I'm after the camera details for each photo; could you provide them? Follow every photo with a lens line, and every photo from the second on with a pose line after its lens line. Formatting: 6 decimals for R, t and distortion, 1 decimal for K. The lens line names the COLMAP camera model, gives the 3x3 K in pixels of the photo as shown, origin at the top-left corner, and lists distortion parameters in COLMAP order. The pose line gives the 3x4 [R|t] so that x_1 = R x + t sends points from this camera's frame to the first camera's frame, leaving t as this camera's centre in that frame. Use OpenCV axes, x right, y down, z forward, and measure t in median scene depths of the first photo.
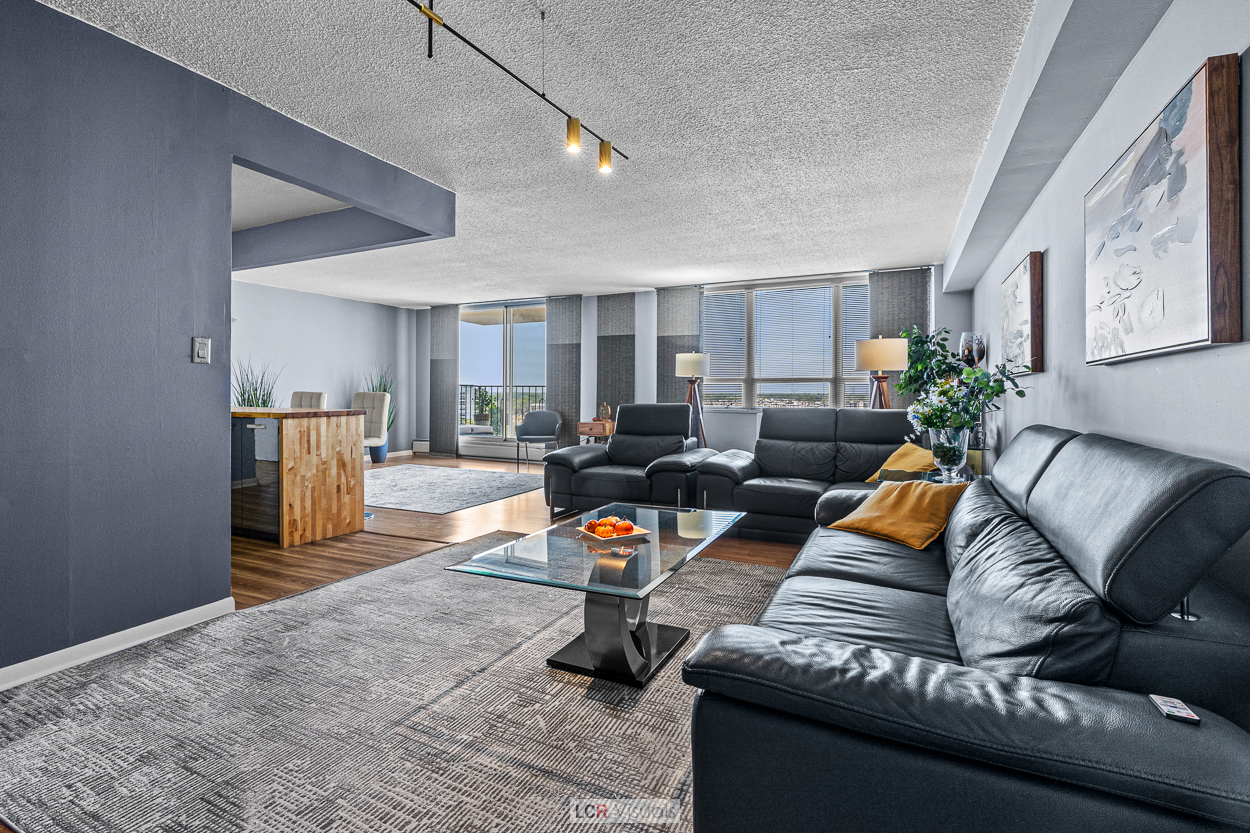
lens RADIAL K [[556.4, 0, 630.2], [0, 556.4, 388.7], [0, 0, 1]] dist [-0.000848, -0.000087]
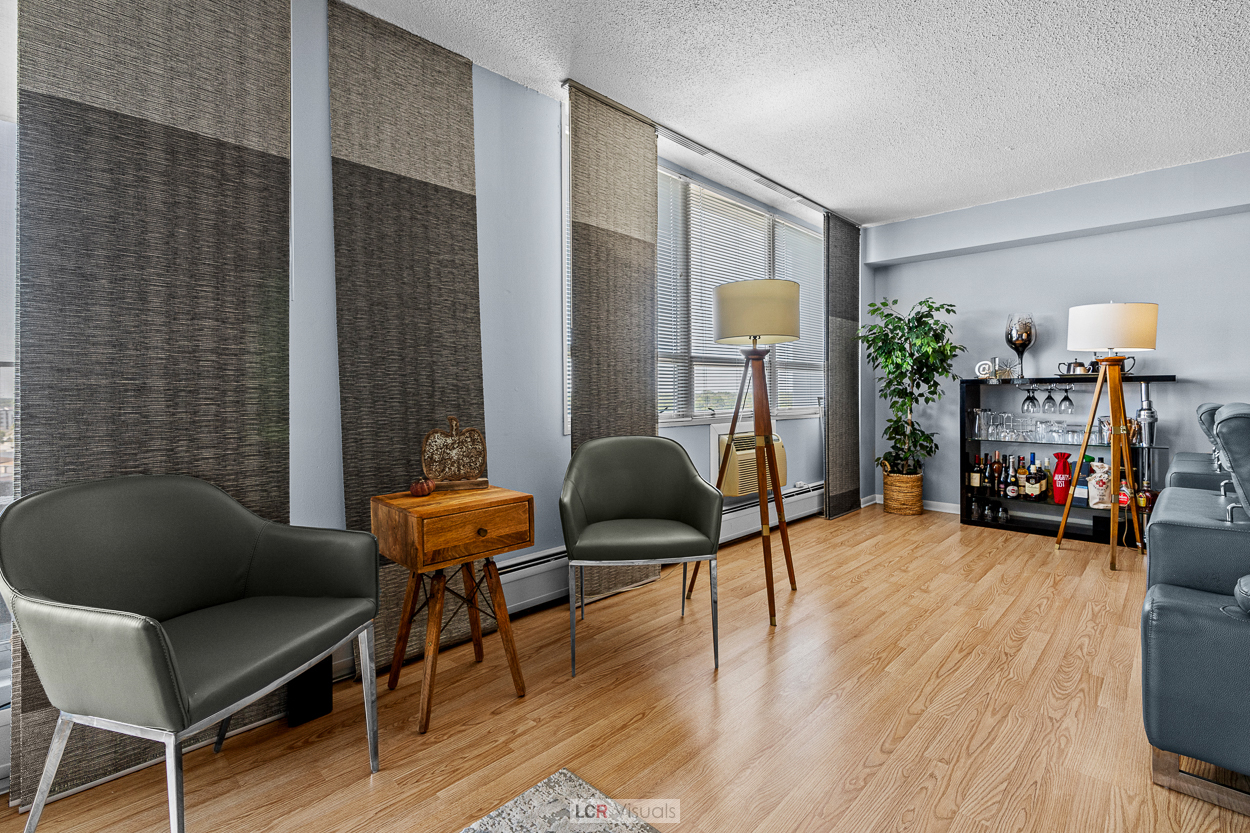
lens RADIAL K [[581.4, 0, 625.2], [0, 581.4, 395.3], [0, 0, 1]] dist [0.000133, -0.000029]
pose [[0.323915, -0.008576, 0.946047, -0.695891], [0.000014, 0.999959, 0.009060, 0.029443], [-0.946086, -0.002921, 0.323902, 2.056413]]
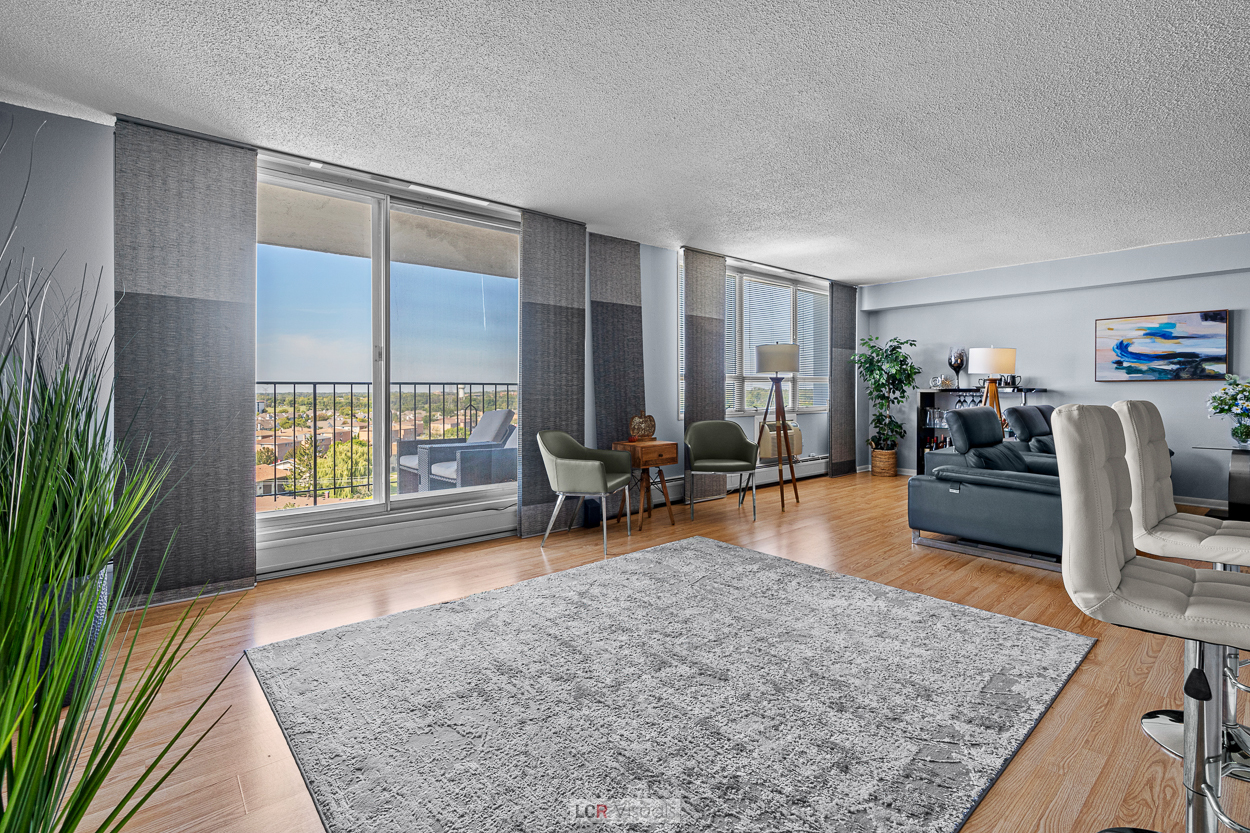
lens RADIAL K [[581.4, 0, 625.2], [0, 581.4, 395.3], [0, 0, 1]] dist [0.000133, -0.000029]
pose [[0.403145, -0.013451, 0.915037, -1.611438], [-0.001742, 0.999879, 0.015466, -0.005418], [-0.915134, -0.007829, 0.403073, 1.861434]]
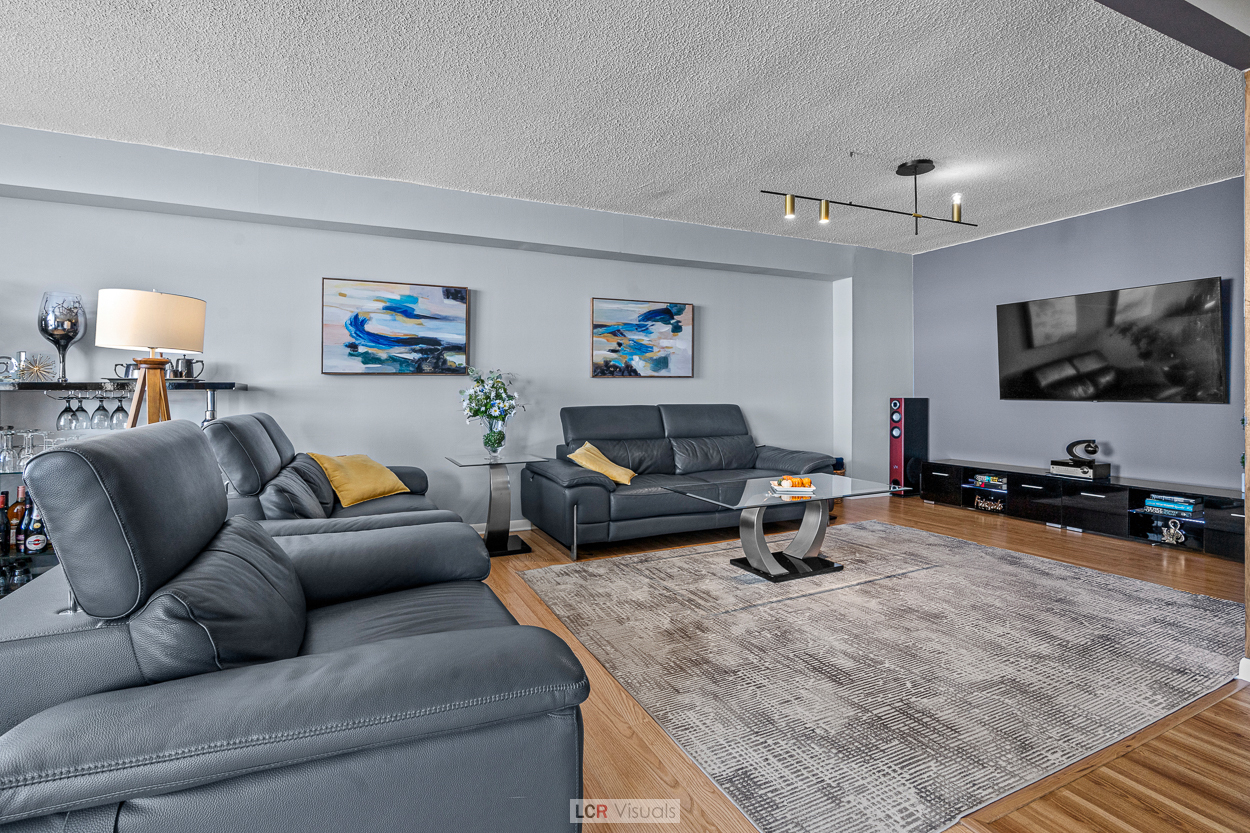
lens RADIAL K [[581.4, 0, 625.2], [0, 581.4, 395.3], [0, 0, 1]] dist [0.000133, -0.000029]
pose [[-0.773507, -0.004358, 0.633772, -0.467421], [-0.004007, 0.999990, 0.001985, 0.017816], [-0.633775, -0.001005, -0.773517, 1.758583]]
